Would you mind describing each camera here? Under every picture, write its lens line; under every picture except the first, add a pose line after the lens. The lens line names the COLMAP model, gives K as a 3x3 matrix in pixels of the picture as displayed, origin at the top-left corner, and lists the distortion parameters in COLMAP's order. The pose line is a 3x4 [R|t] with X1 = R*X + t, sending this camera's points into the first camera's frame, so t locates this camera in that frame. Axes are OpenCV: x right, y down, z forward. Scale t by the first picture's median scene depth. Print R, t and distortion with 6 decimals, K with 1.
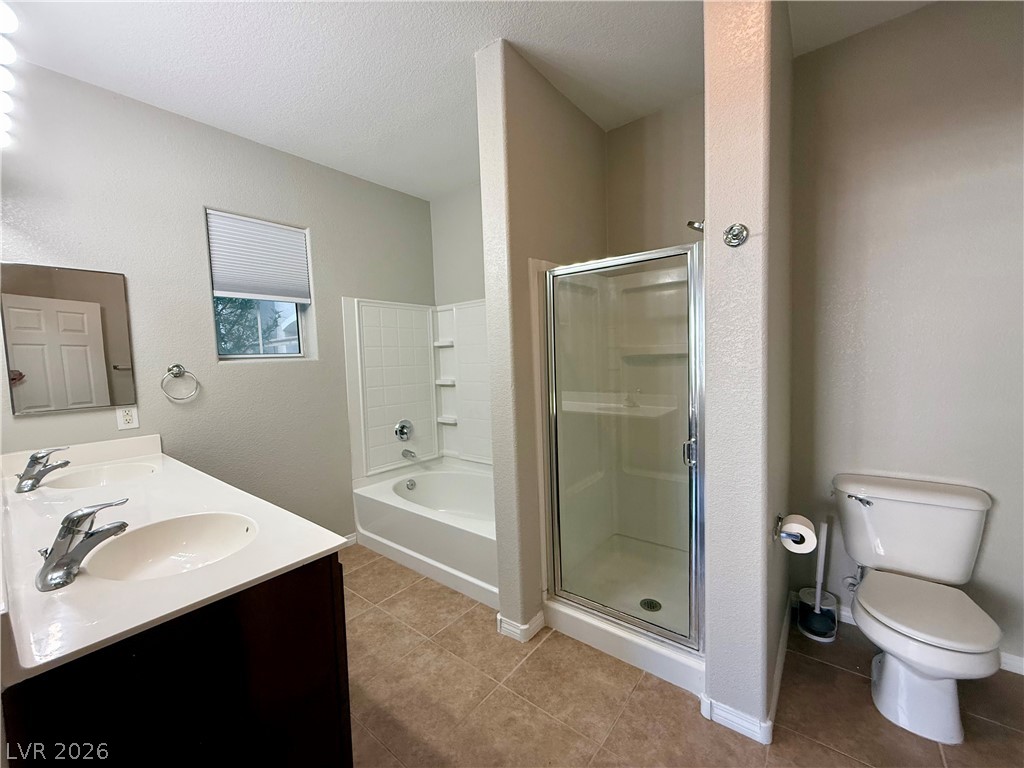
lens RADIAL K [[408.6, 0, 512.0], [0, 408.6, 384.0], [0, 0, 1]] dist [0.000792, 0.000066]
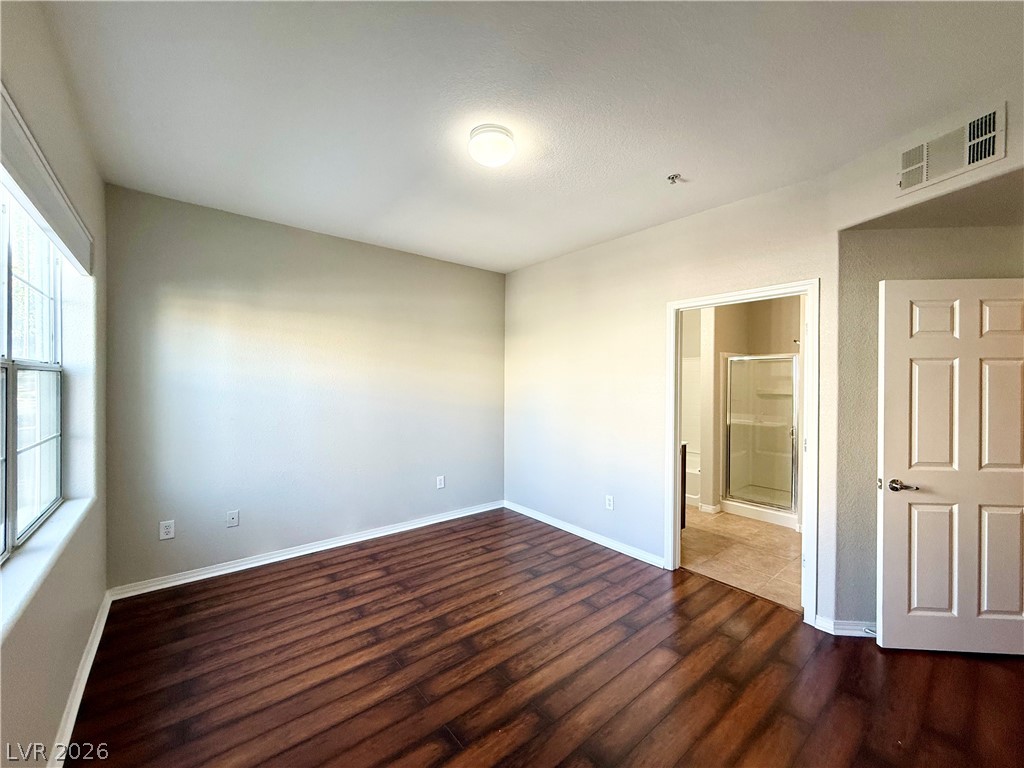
lens RADIAL K [[408.6, 0, 512.0], [0, 408.6, 384.0], [0, 0, 1]] dist [0.000792, 0.000066]
pose [[0.975495, 0.028820, -0.218128, -0.584748], [-0.040801, 0.997884, -0.050622, 0.044874], [0.216208, 0.058281, 0.974606, -1.533935]]
